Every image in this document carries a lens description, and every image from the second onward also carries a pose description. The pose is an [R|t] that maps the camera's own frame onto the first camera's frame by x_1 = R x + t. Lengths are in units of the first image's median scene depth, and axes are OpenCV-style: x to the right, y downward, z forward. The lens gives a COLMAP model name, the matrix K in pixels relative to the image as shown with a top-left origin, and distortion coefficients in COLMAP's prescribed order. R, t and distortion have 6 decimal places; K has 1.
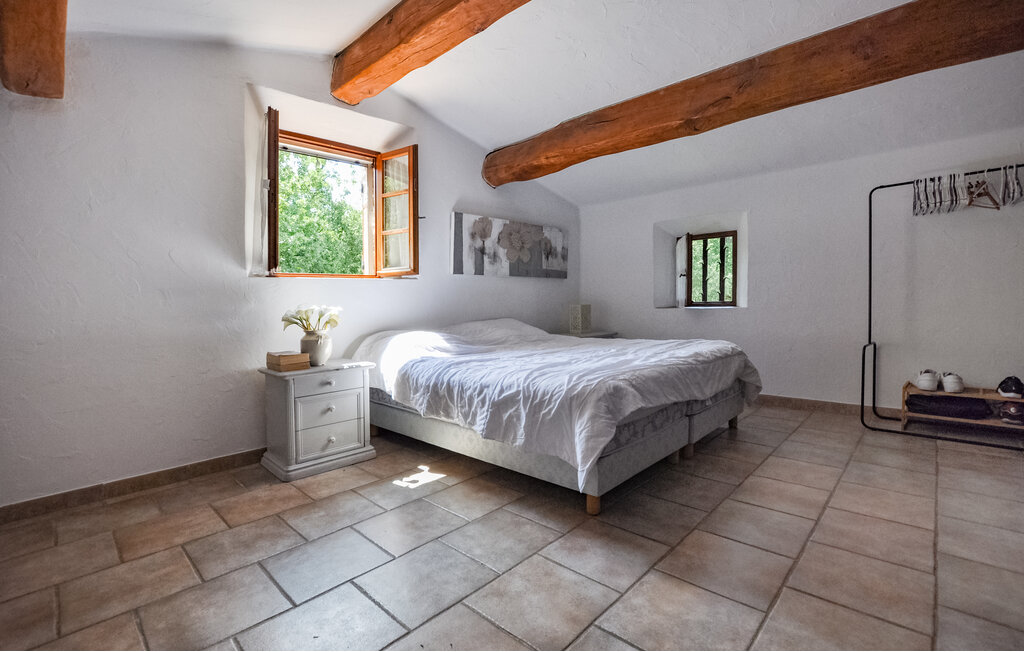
lens RADIAL K [[455.2, 0, 512.4], [0, 455.2, 325.7], [0, 0, 1]] dist [-0.002438, 0.000156]
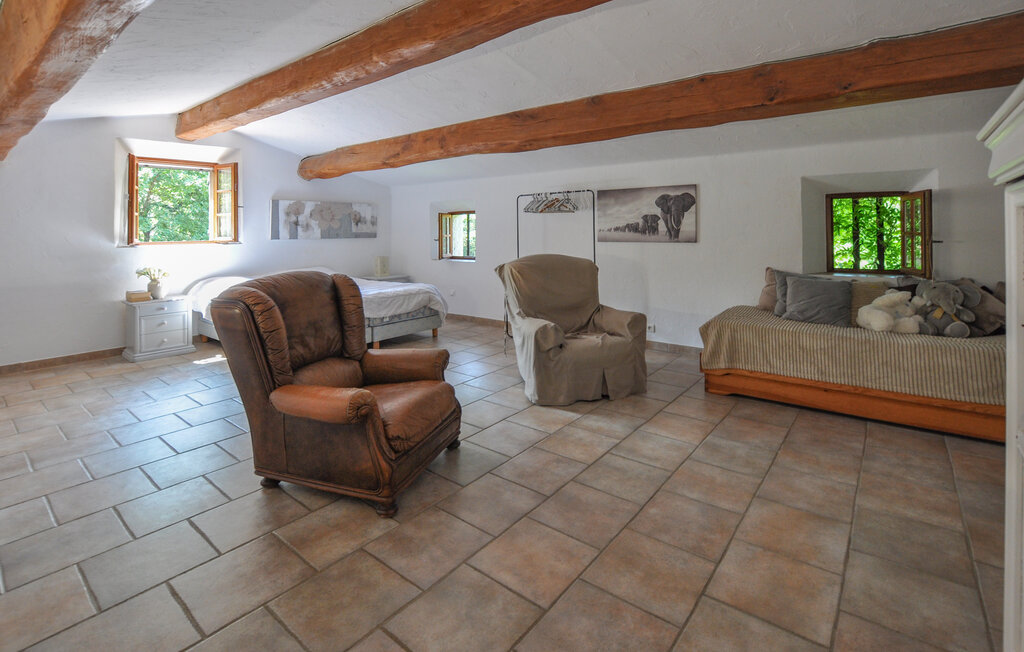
lens RADIAL K [[455.2, 0, 507.1], [0, 455.2, 249.4], [0, 0, 1]] dist [-0.002438, 0.000156]
pose [[0.994679, 0.009447, 0.102586, 0.566875], [-0.007114, 0.999708, -0.023092, -0.055429], [-0.102774, 0.022240, 0.994456, -0.687175]]
